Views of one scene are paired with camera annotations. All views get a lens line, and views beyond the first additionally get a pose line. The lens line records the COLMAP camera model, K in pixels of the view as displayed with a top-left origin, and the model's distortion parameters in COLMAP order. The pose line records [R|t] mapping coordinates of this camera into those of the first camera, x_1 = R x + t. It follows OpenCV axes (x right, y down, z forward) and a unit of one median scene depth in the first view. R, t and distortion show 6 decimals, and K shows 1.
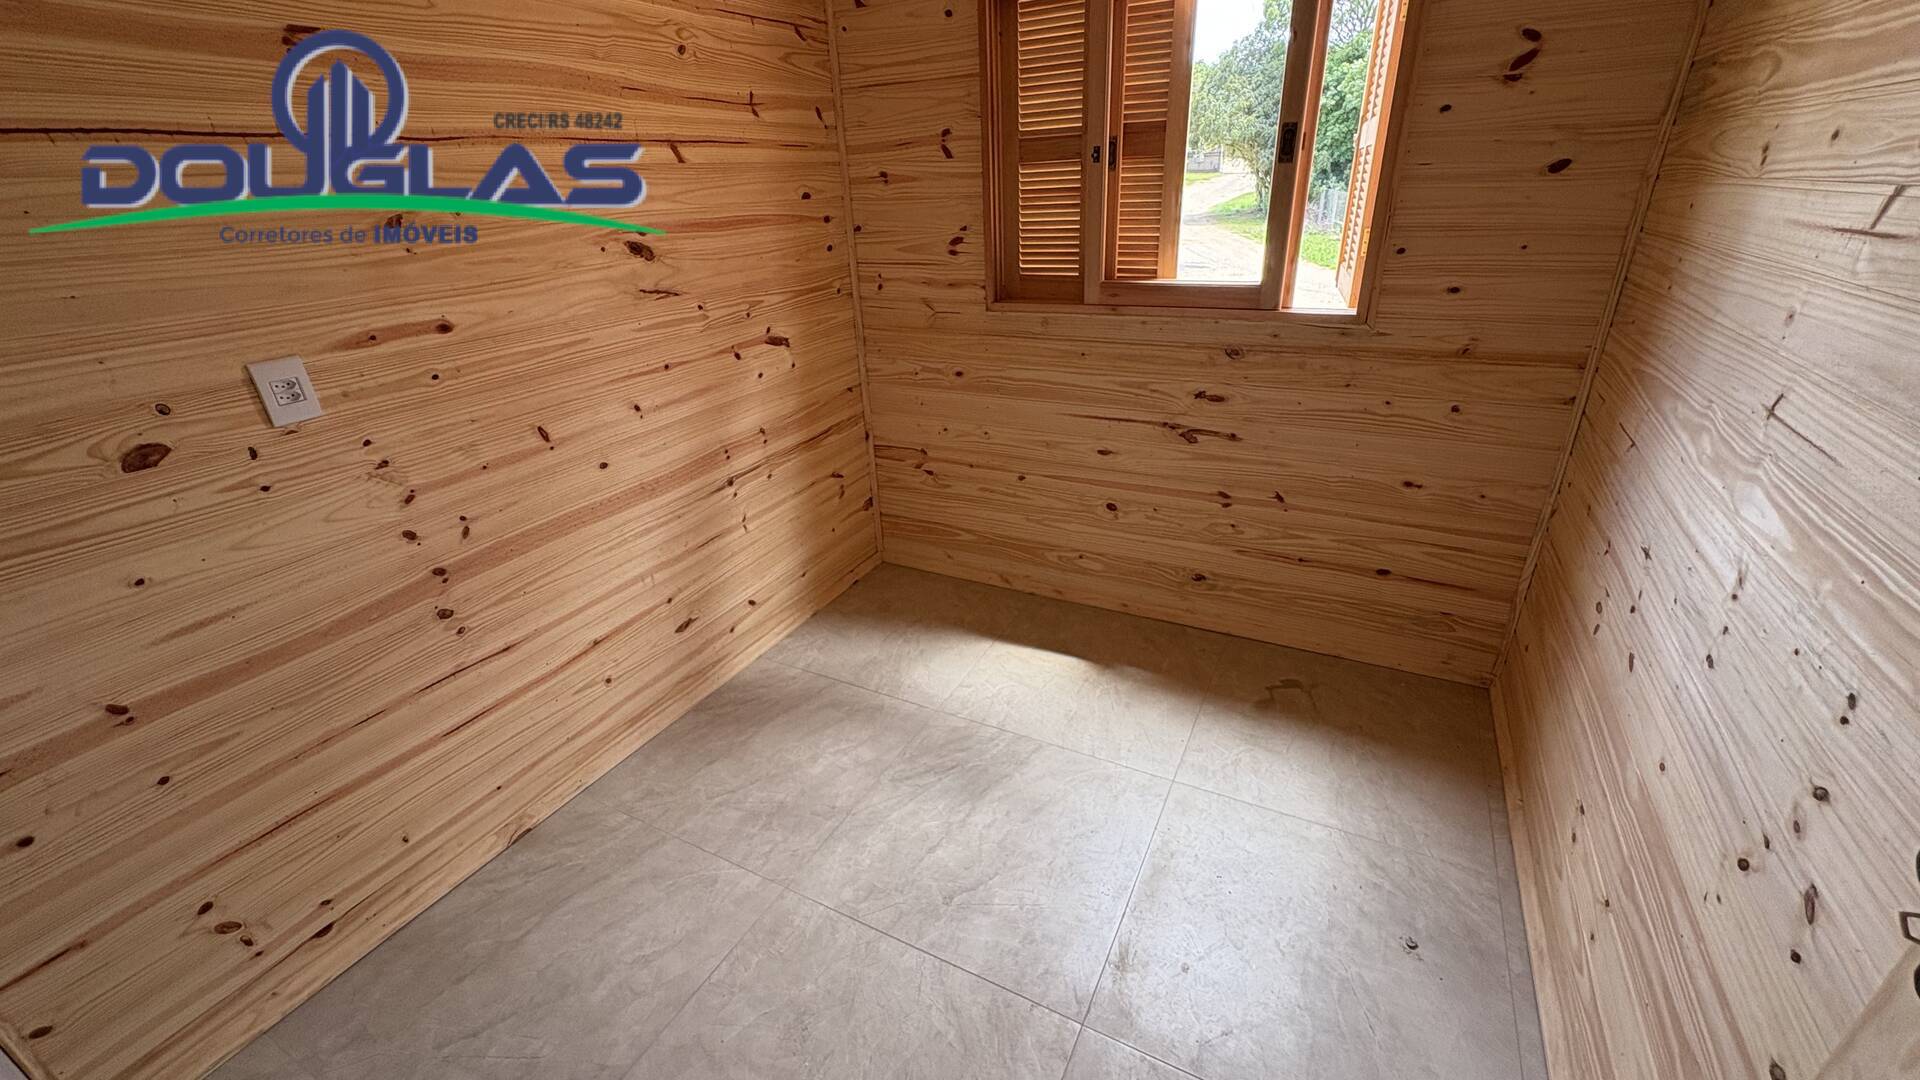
lens RADIAL K [[762.1, 0, 956.6], [0, 762.1, 543.8], [0, 0, 1]] dist [0.001040, 0.000516]
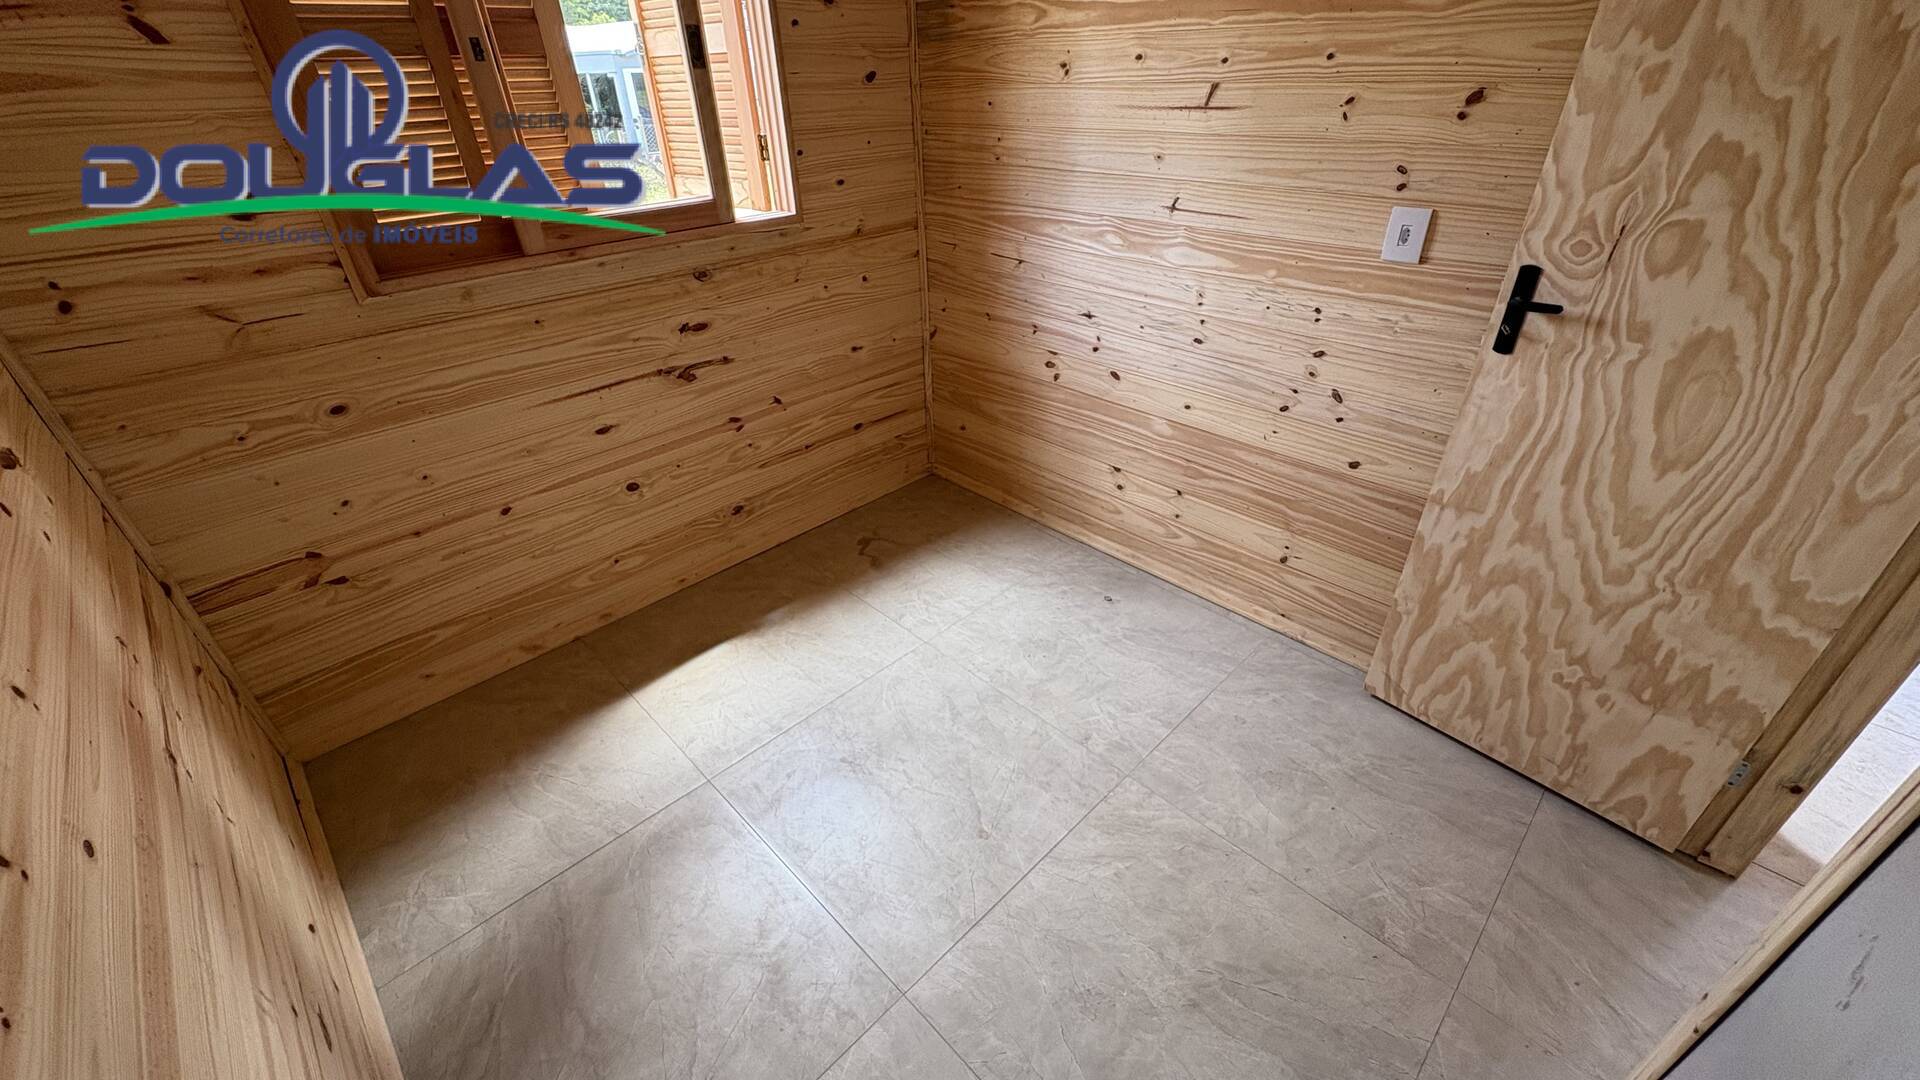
lens RADIAL K [[762.1, 0, 956.6], [0, 762.1, 543.8], [0, 0, 1]] dist [0.001040, 0.000516]
pose [[0.303869, -0.481833, 0.821888, -0.468348], [0.419307, 0.842274, 0.338758, -0.146530], [-0.855479, 0.241685, 0.457977, 0.341666]]
